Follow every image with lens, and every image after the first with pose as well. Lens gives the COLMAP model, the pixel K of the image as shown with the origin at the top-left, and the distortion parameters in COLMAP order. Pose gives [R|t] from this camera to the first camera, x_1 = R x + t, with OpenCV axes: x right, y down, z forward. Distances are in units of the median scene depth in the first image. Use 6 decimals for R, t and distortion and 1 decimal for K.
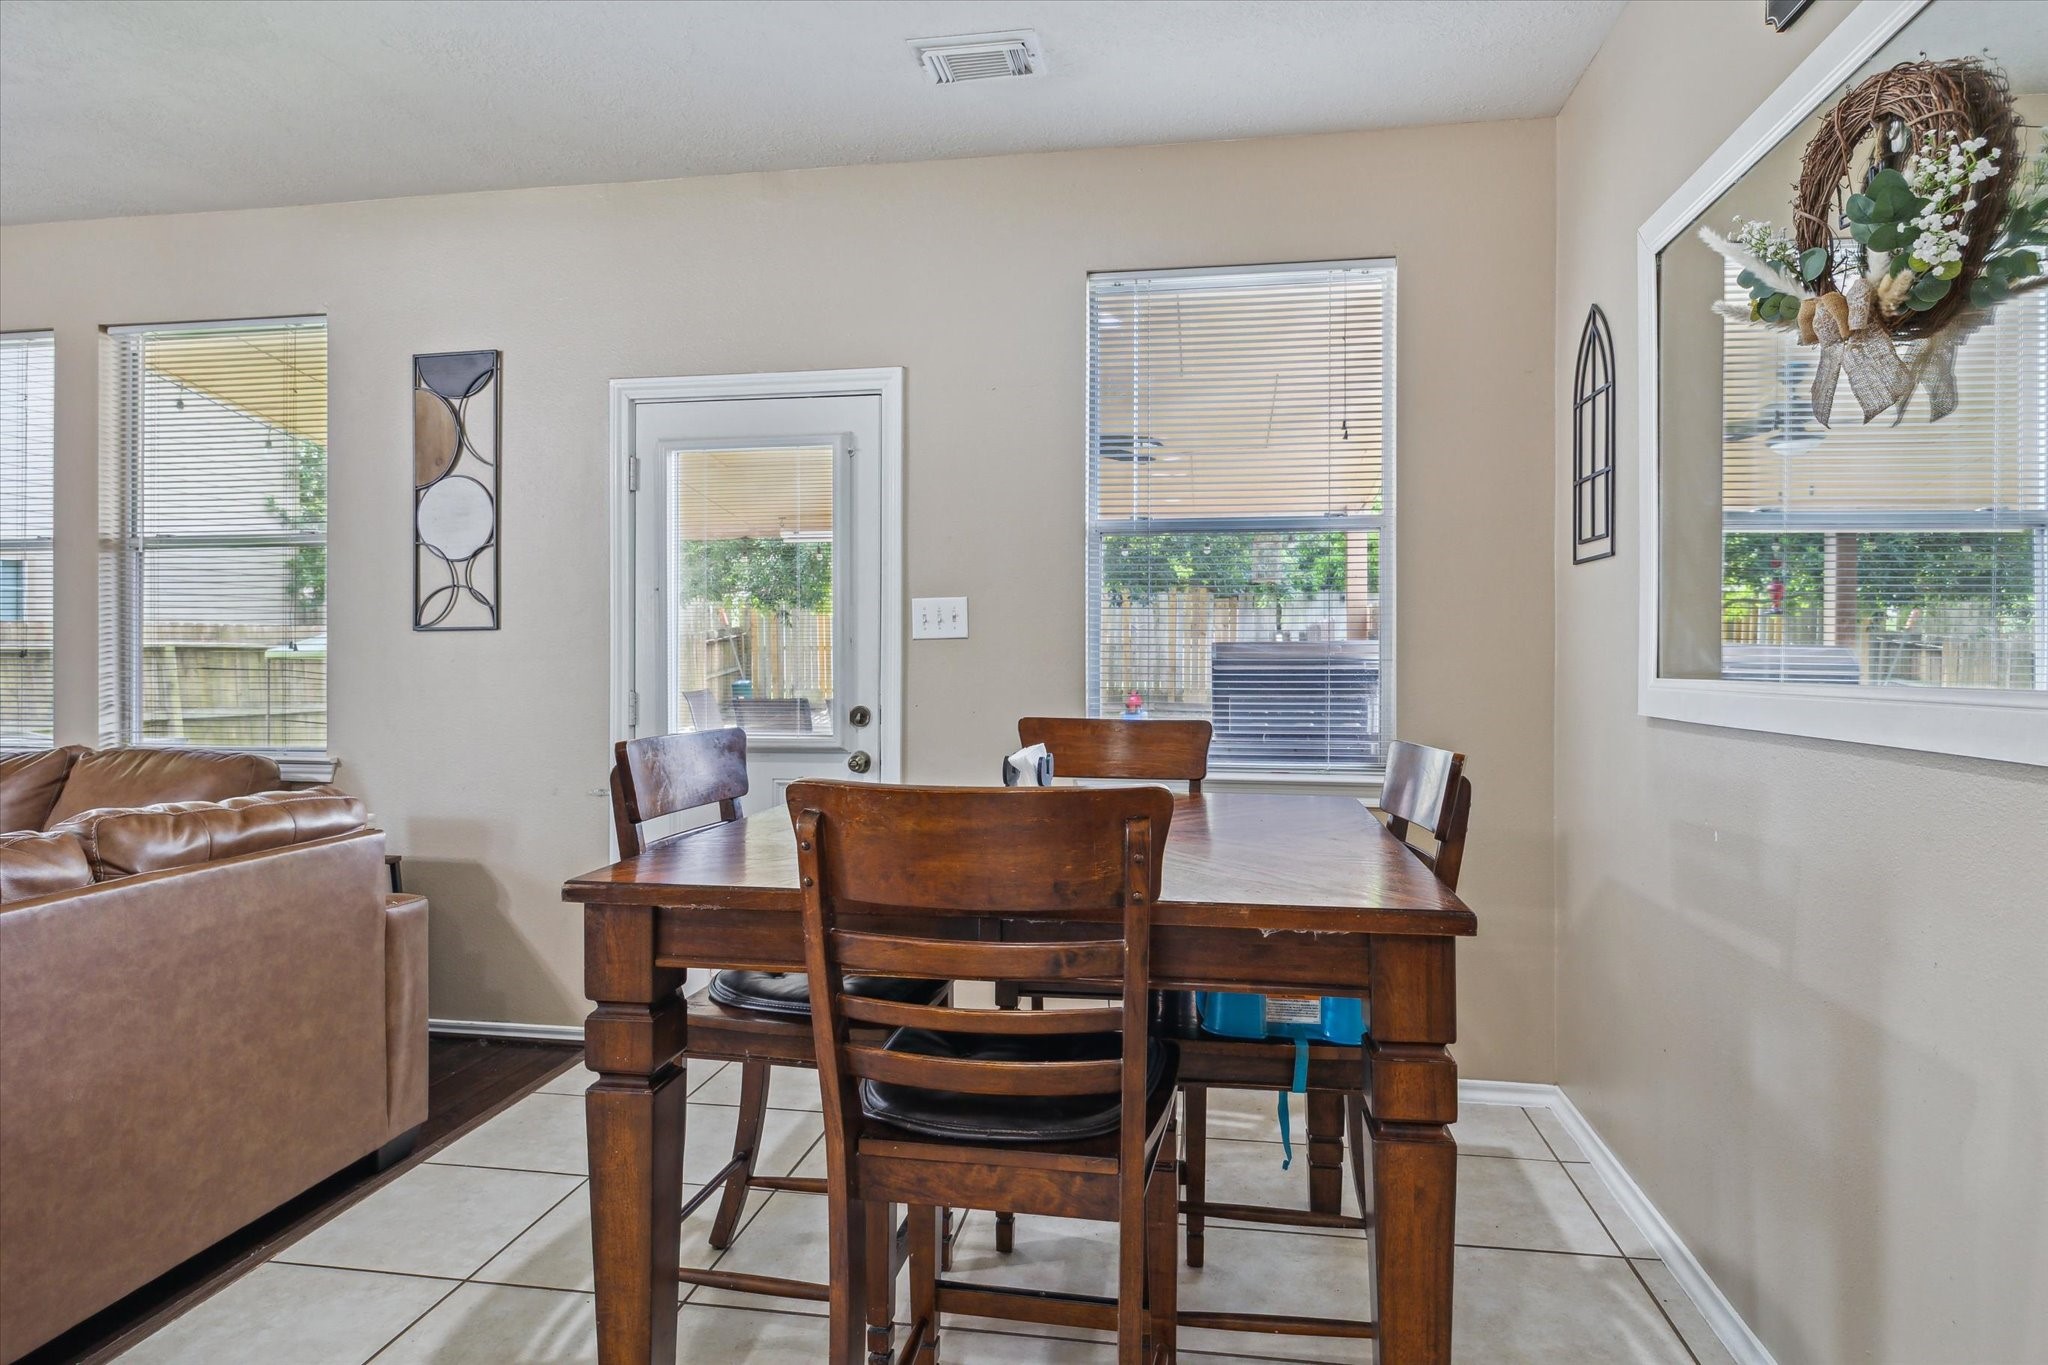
lens RADIAL K [[1171.7, 0, 1031.4], [0, 1171.7, 665.9], [0, 0, 1]] dist [0.003699, 0.000433]
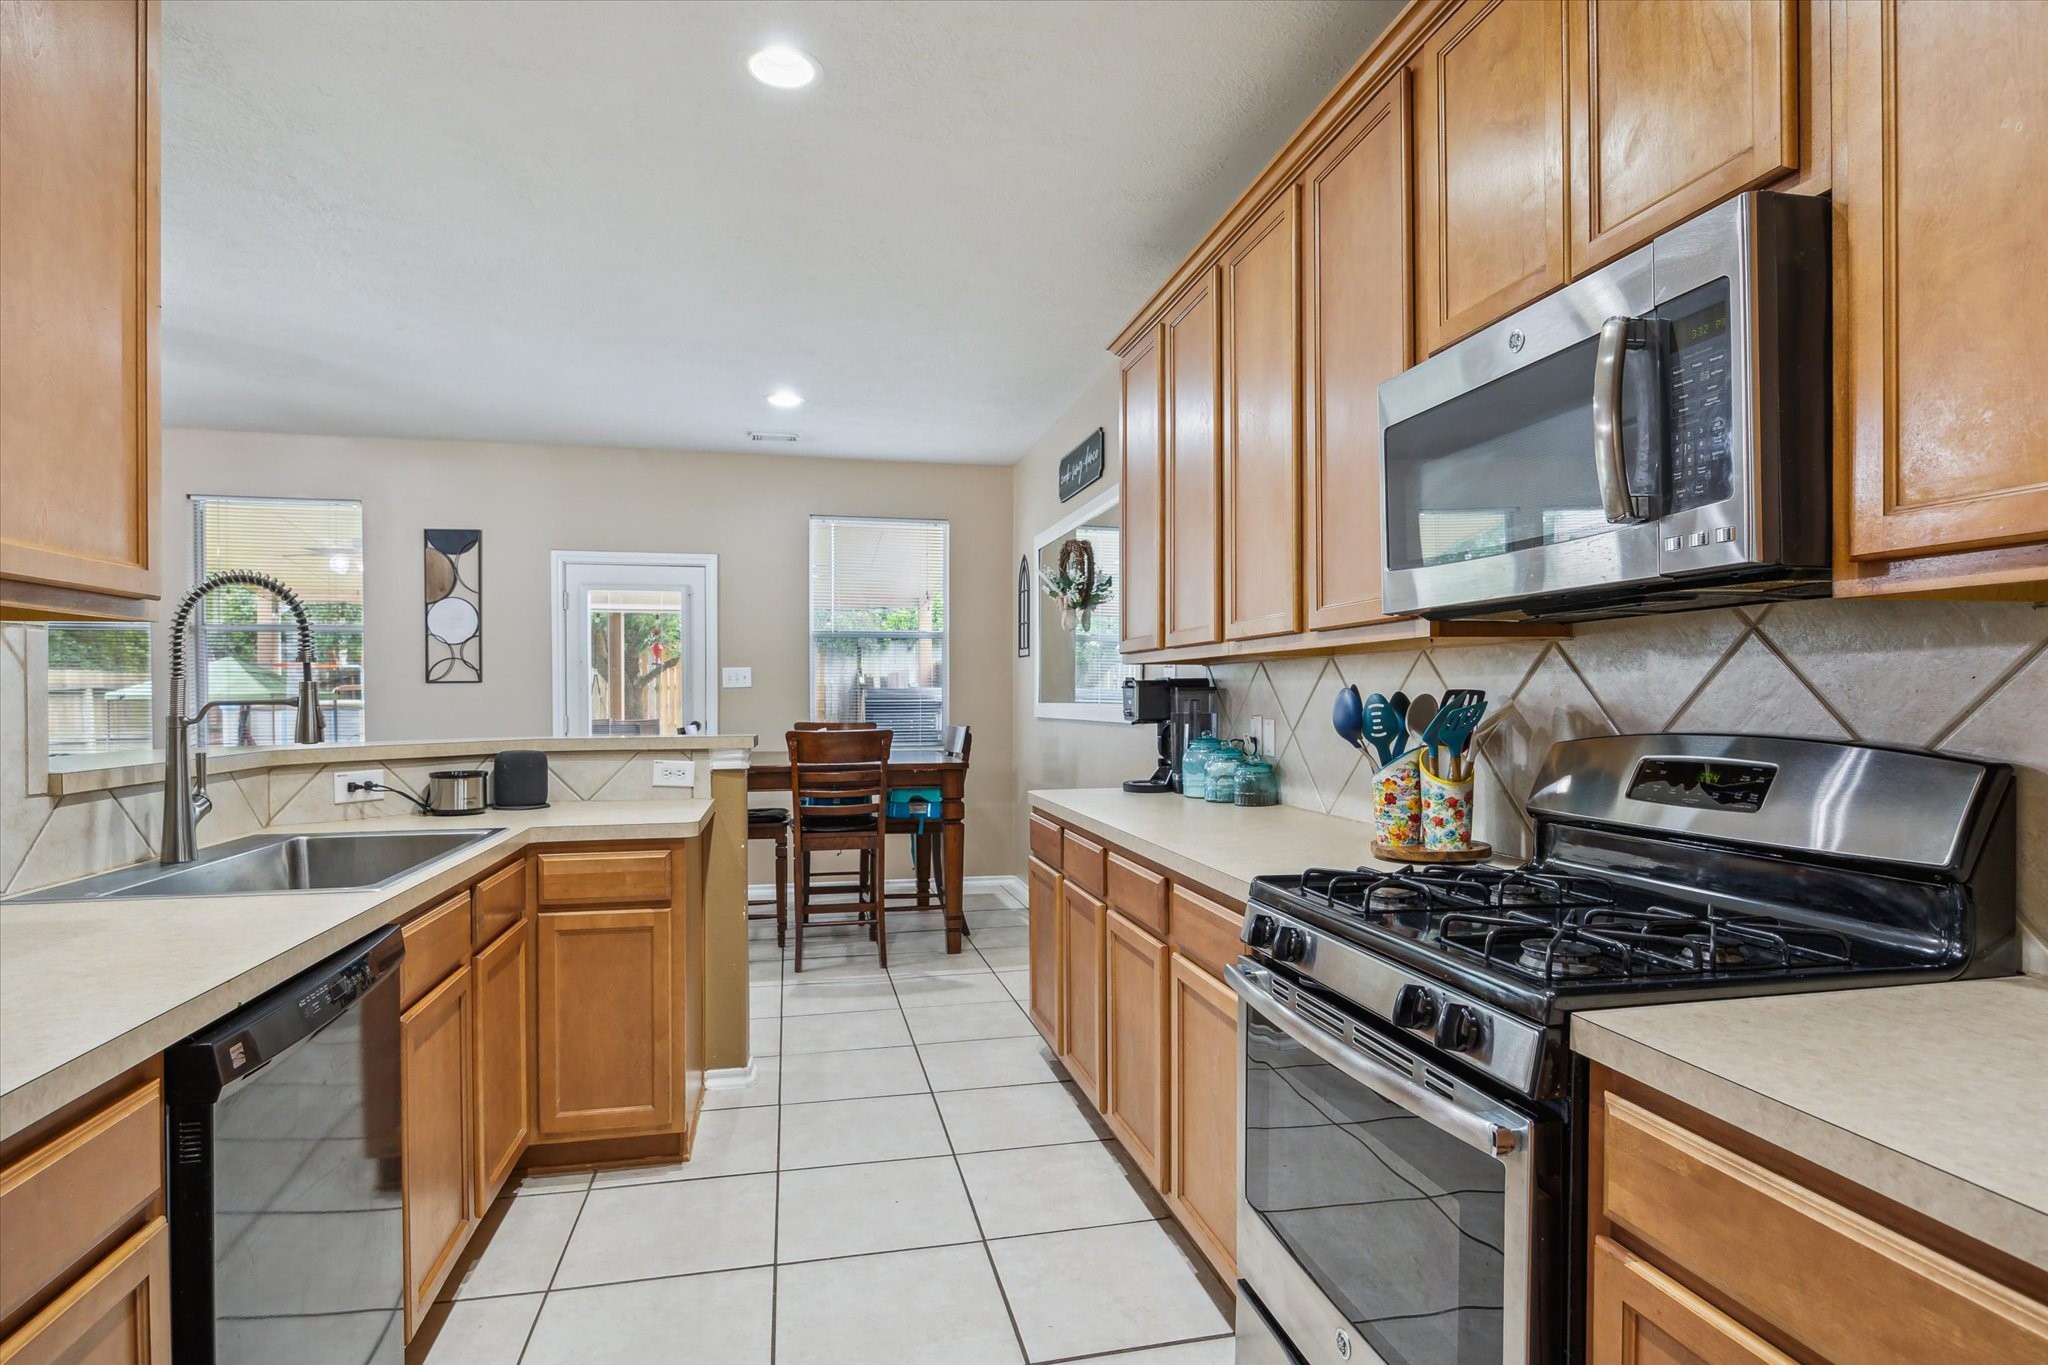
lens RADIAL K [[999.3, 0, 1015.4], [0, 999.3, 694.9], [0, 0, 1]] dist [-0.001869, -0.000083]
pose [[0.934245, -0.002496, 0.356624, -0.246811], [0.006210, 0.999938, -0.009271, 0.008909], [-0.356578, 0.010876, 0.934202, -0.810141]]
